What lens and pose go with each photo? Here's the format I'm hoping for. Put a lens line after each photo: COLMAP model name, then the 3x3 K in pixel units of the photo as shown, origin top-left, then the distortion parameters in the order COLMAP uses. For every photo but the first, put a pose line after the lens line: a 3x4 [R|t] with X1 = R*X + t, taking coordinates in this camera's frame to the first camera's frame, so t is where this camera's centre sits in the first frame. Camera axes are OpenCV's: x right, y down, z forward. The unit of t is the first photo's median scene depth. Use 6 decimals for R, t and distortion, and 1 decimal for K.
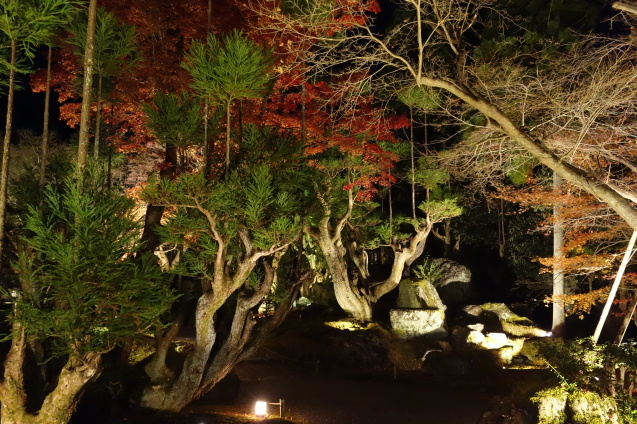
lens RADIAL K [[624.6, 0, 318.5], [0, 624.6, 212.0], [0, 0, 1]] dist [0.008337, 0.009687]
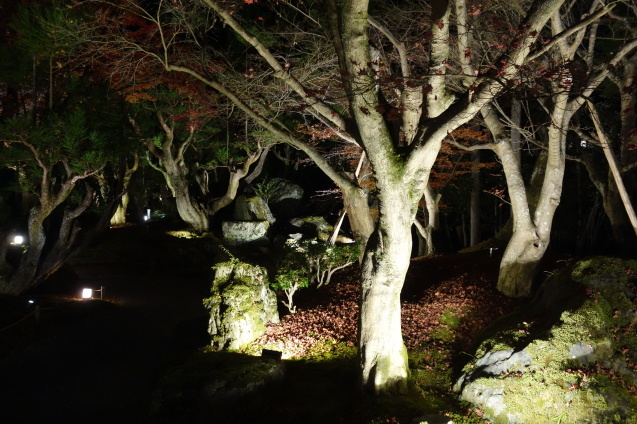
lens RADIAL K [[624.6, 0, 318.5], [0, 624.6, 212.0], [0, 0, 1]] dist [0.008337, 0.009687]
pose [[0.982957, 0.007841, 0.183670, 0.074156], [-0.032773, 0.990560, 0.133102, -0.023819], [-0.180893, -0.136853, 0.973935, -0.177744]]
